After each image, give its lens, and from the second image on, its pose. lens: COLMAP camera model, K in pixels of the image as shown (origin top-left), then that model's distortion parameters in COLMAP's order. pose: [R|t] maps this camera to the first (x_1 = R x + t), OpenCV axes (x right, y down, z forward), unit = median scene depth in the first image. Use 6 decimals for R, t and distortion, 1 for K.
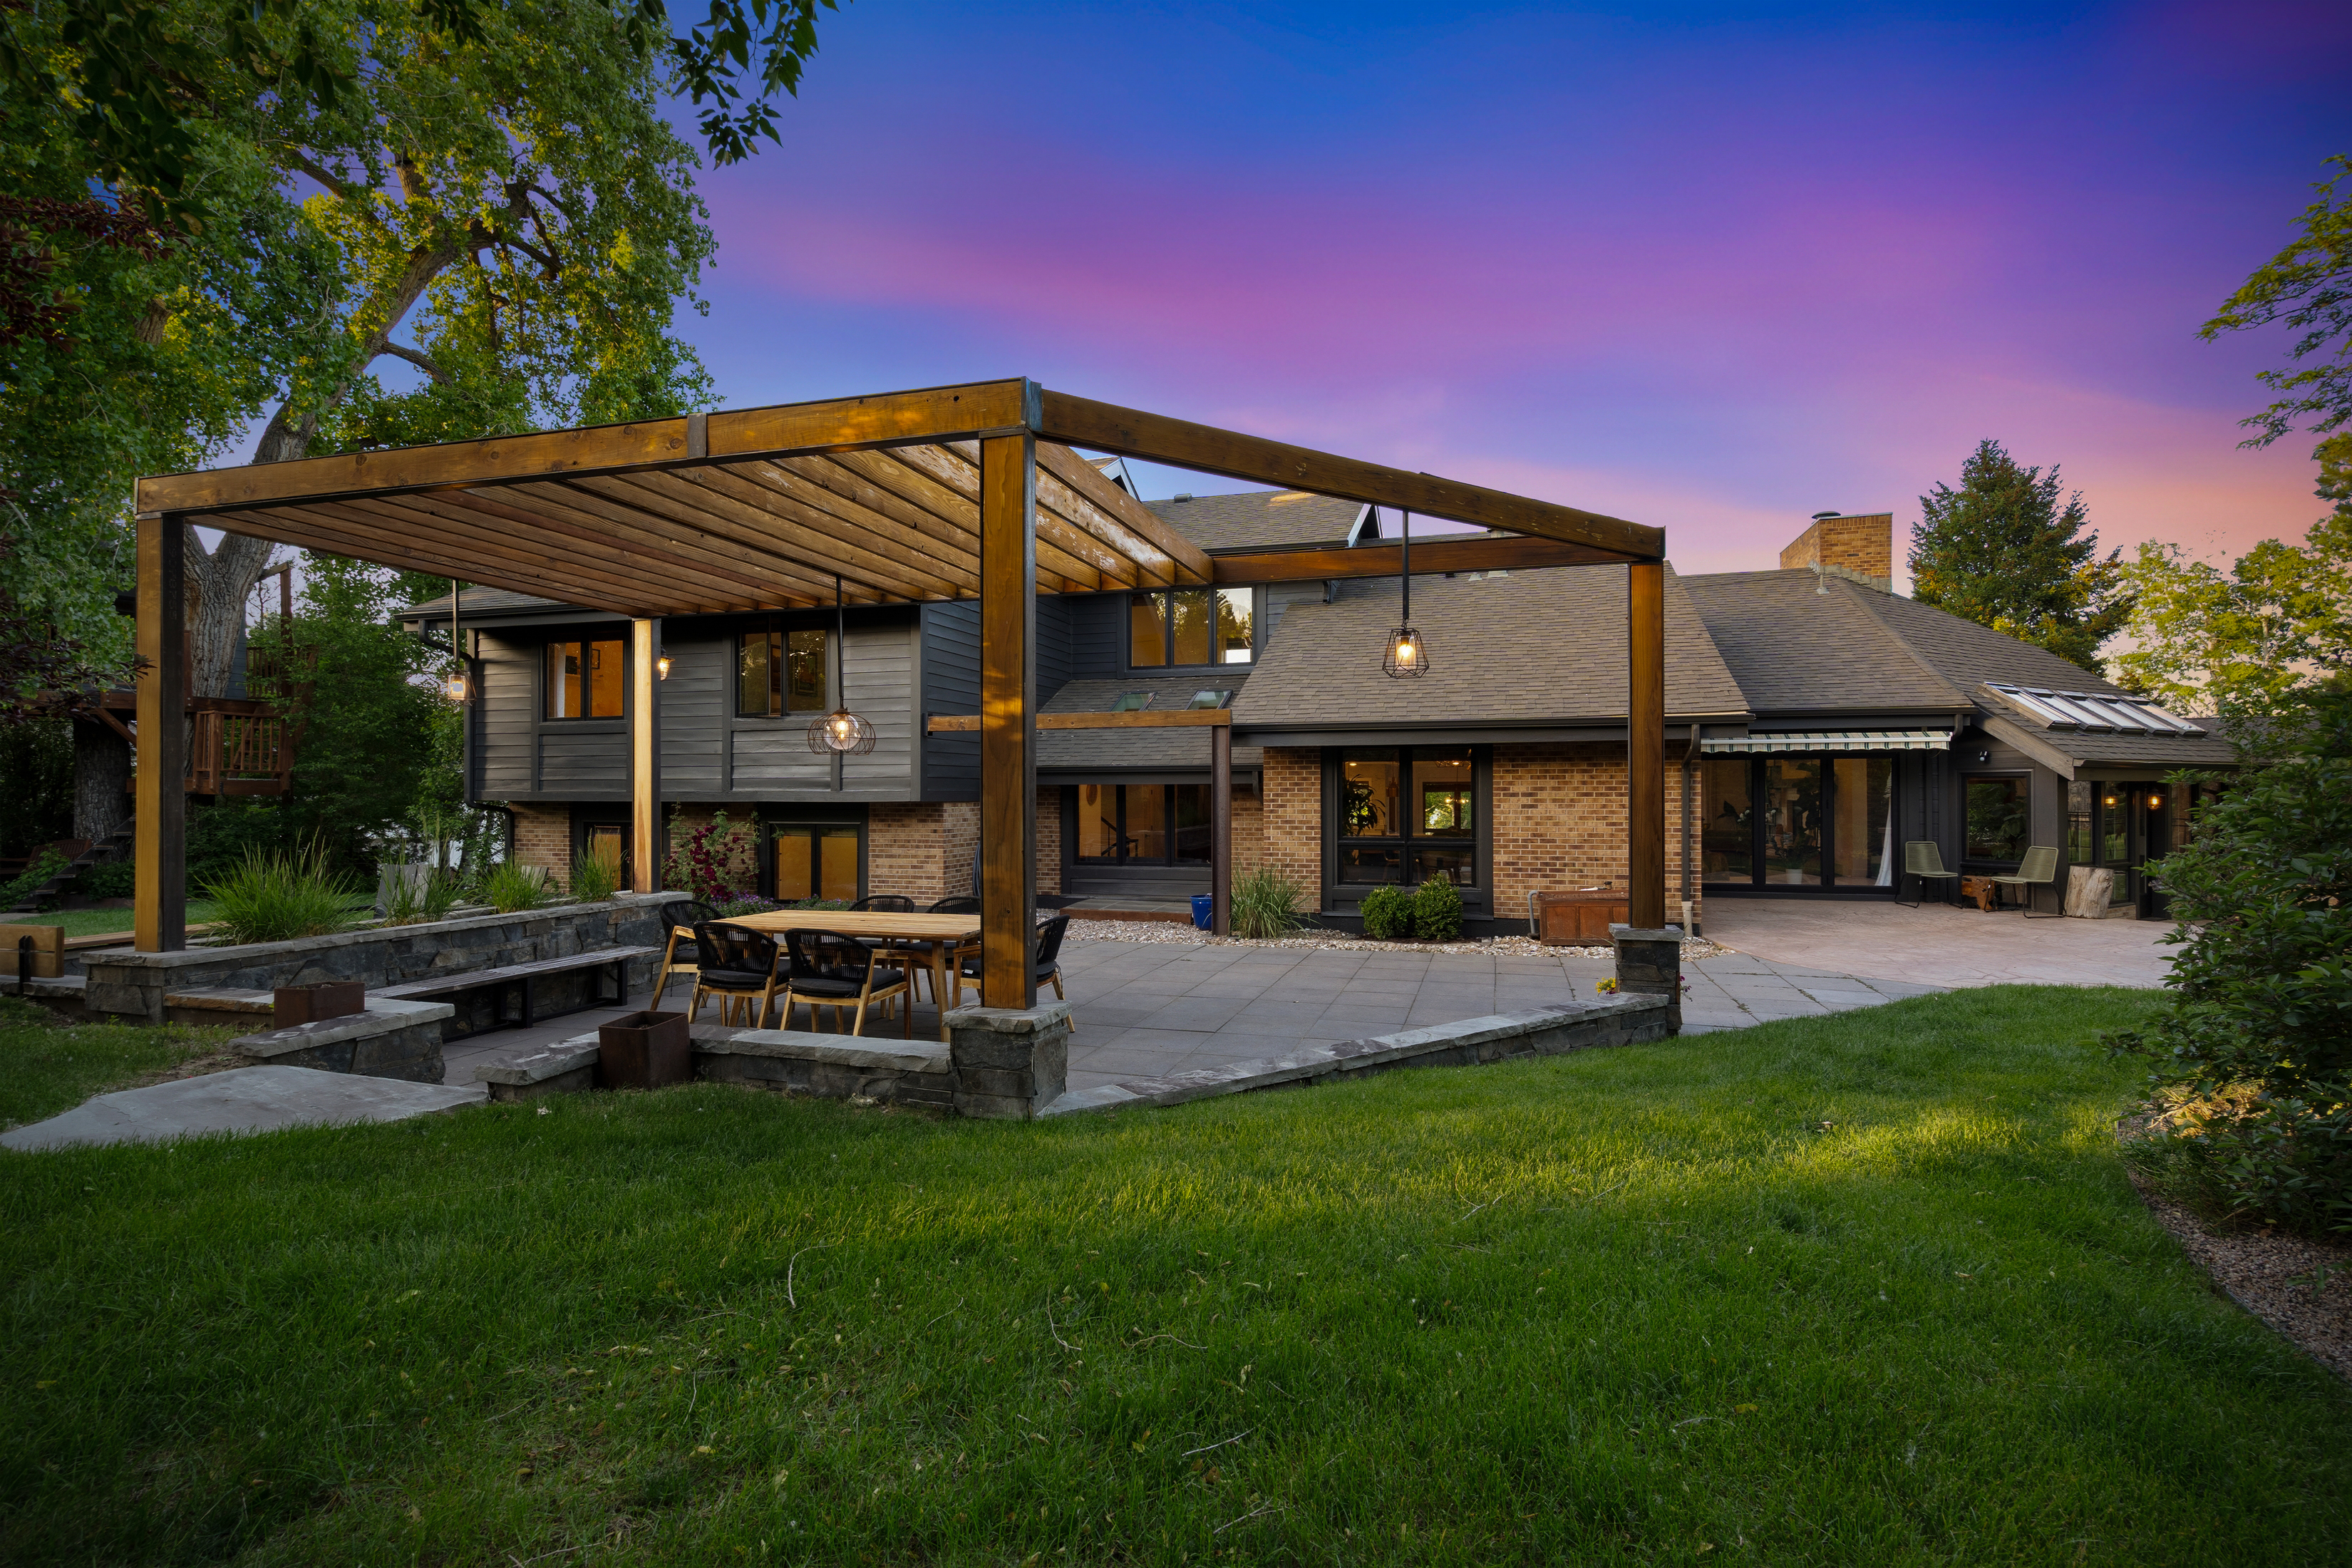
lens RADIAL K [[1096.8, 0, 1167.5], [0, 1096.8, 788.1], [0, 0, 1]] dist [-0.003508, 0.002417]
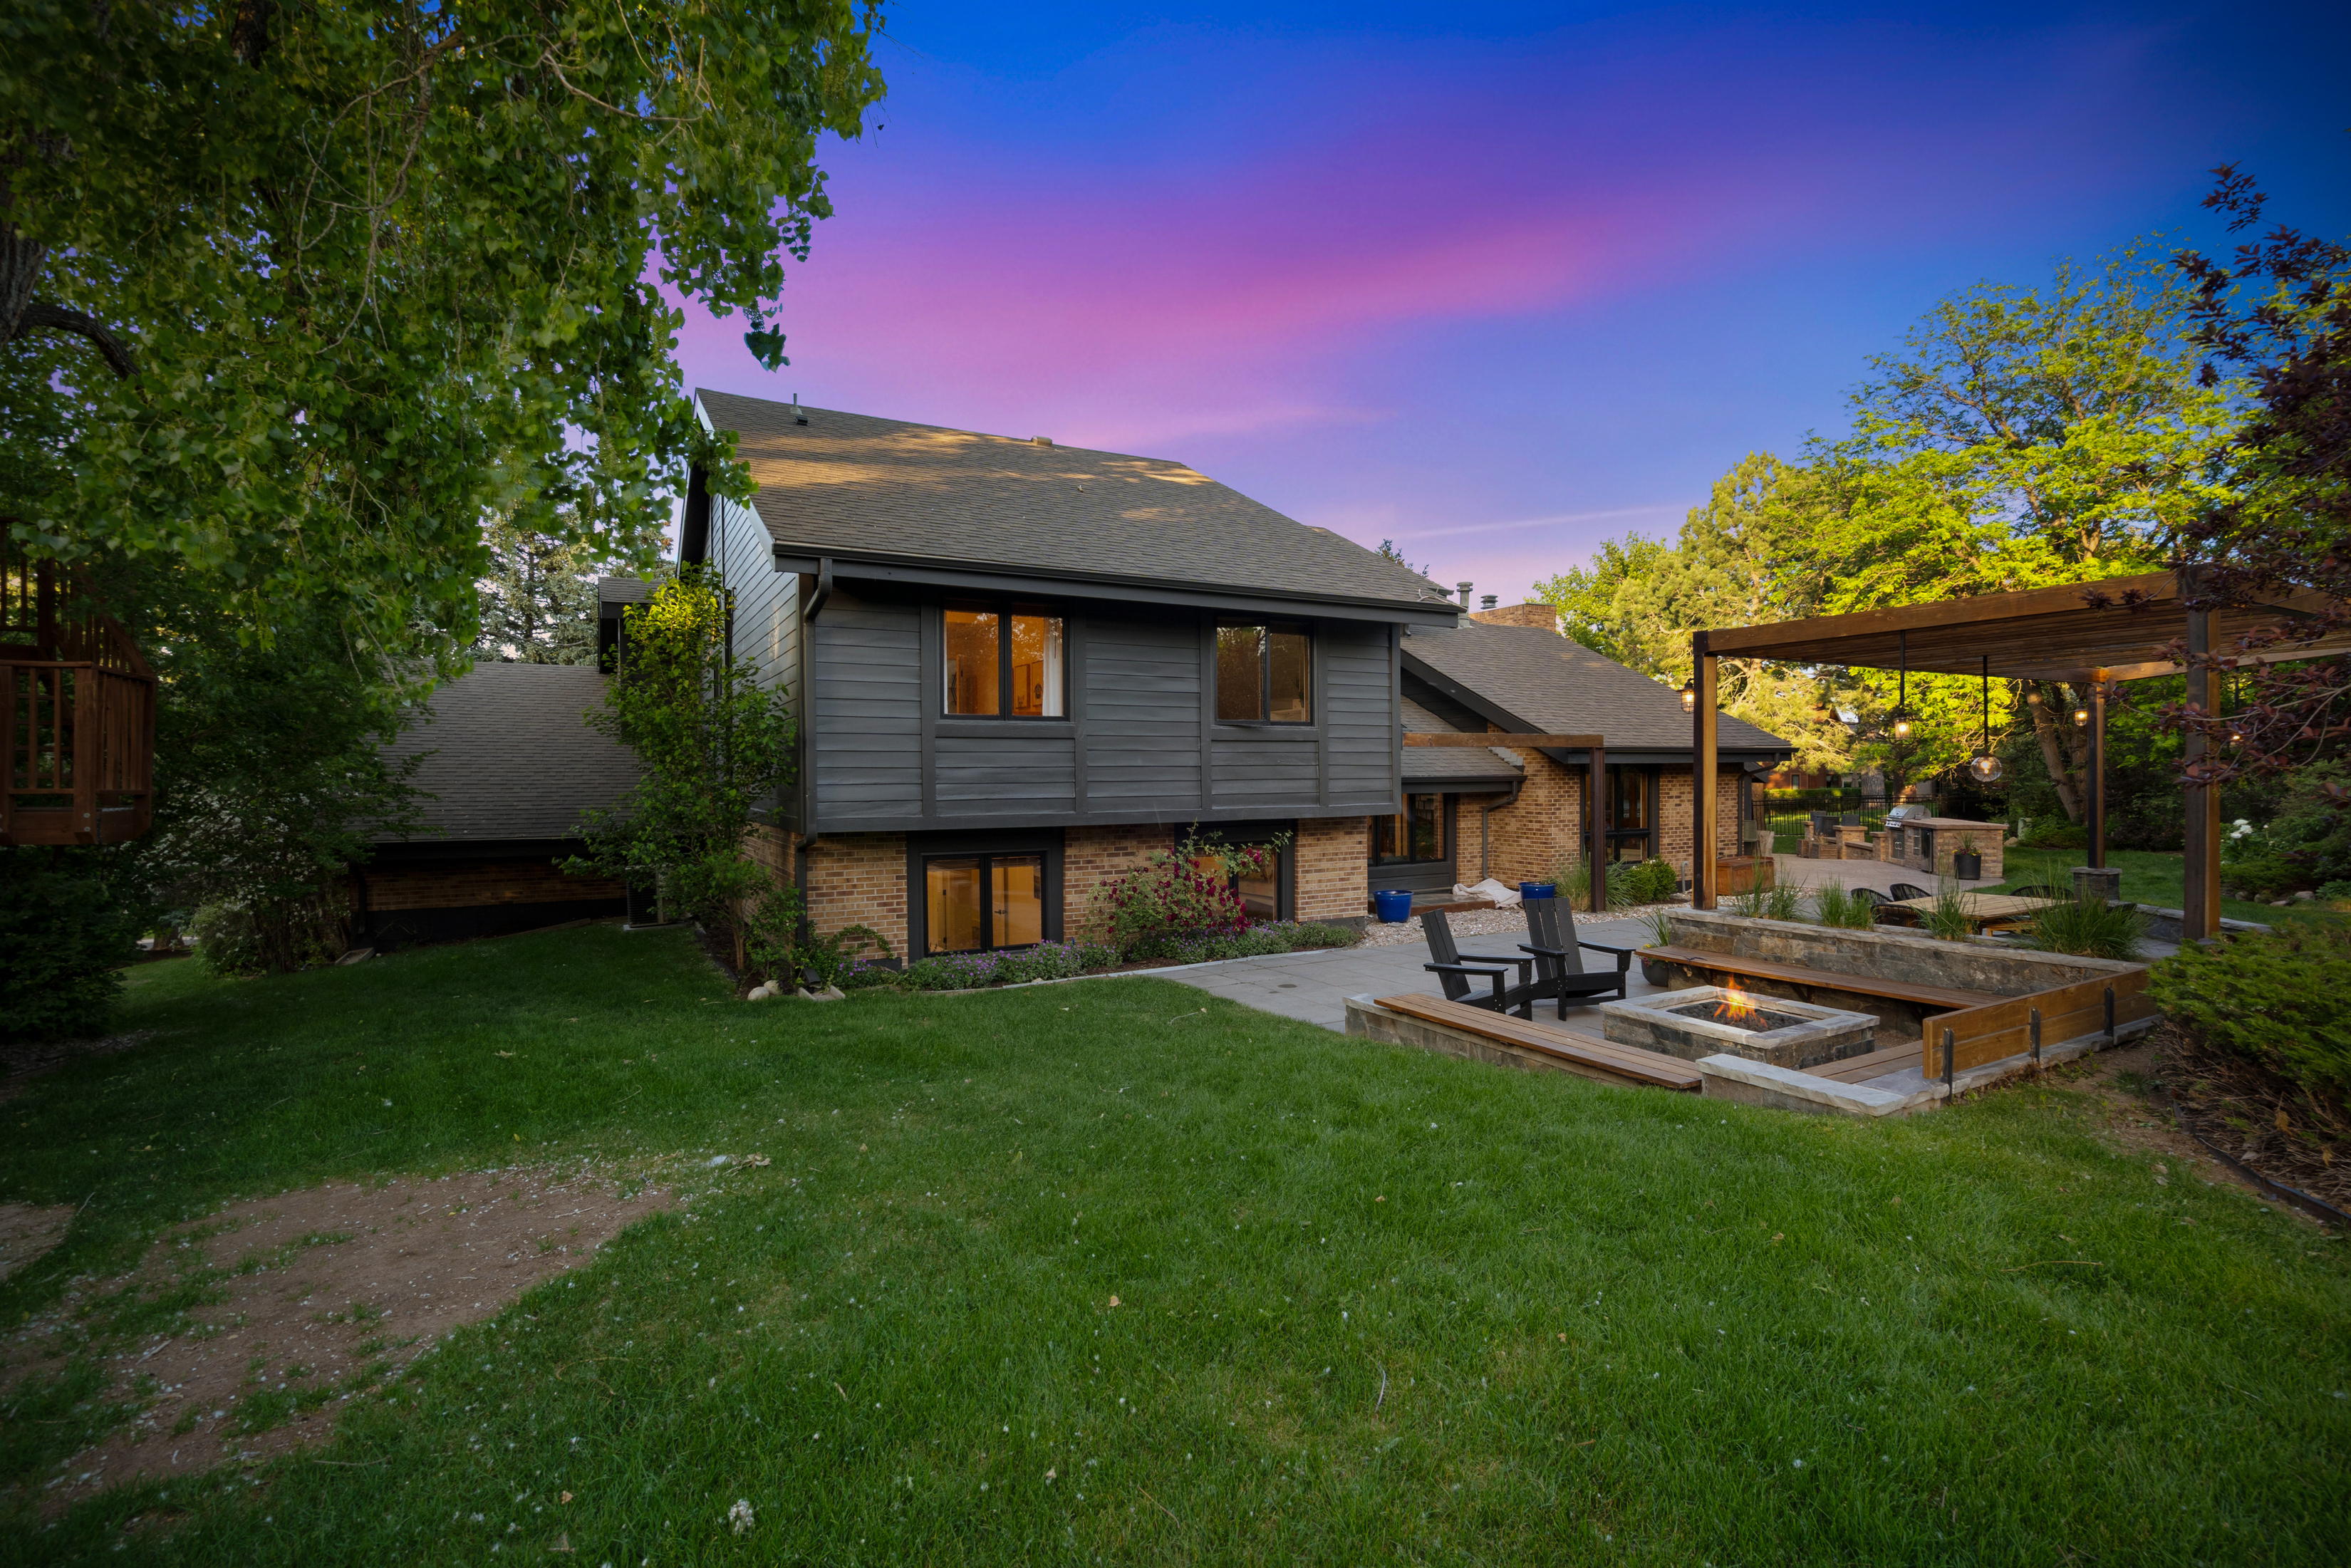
lens RADIAL K [[1096.4, 0, 1149.9], [0, 1096.4, 777.9], [0, 0, 1]] dist [-0.003508, 0.002417]
pose [[0.692650, -0.007954, 0.721230, -1.070337], [0.003555, 0.999965, 0.007614, -0.029039], [-0.721265, -0.002710, 0.692654, 0.430800]]
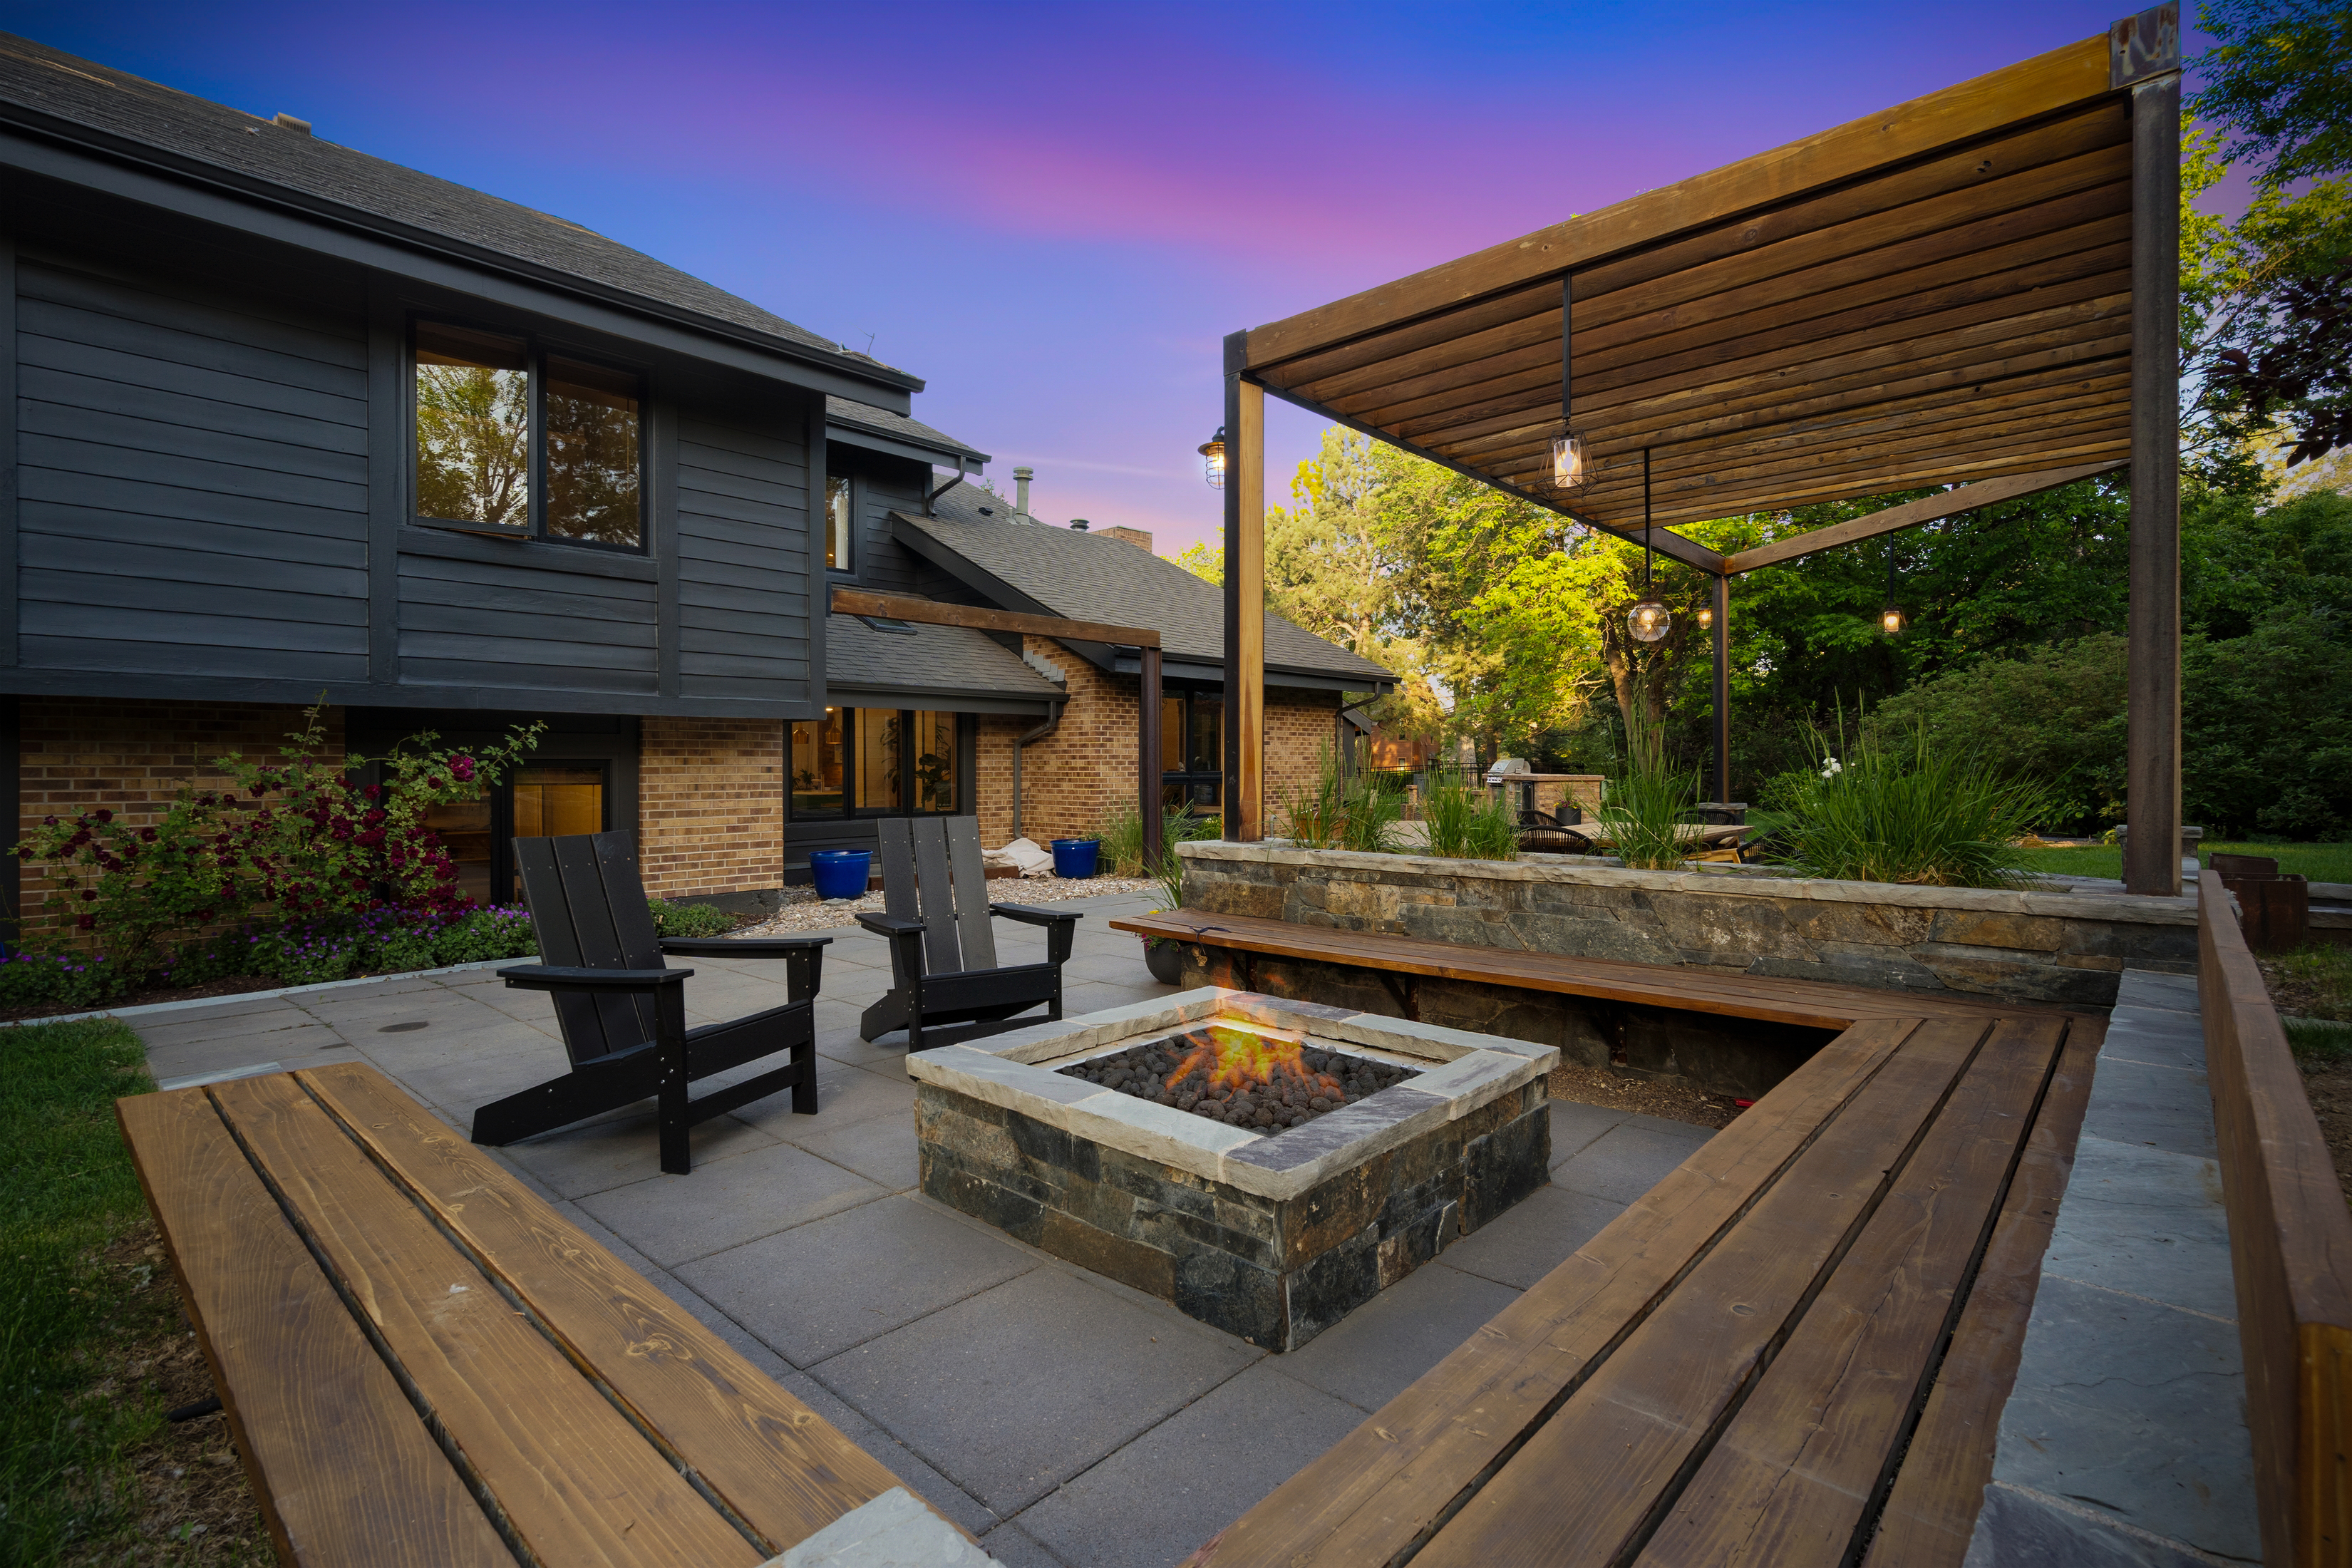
lens RADIAL K [[1096.8, 0, 1153.5], [0, 1096.8, 768.0], [0, 0, 1]] dist [-0.003508, 0.002417]
pose [[0.440355, 0.000000, 0.897824, -0.672064], [-0.001574, 0.999998, 0.000772, 0.037101], [-0.897822, -0.001753, 0.440355, 0.519951]]
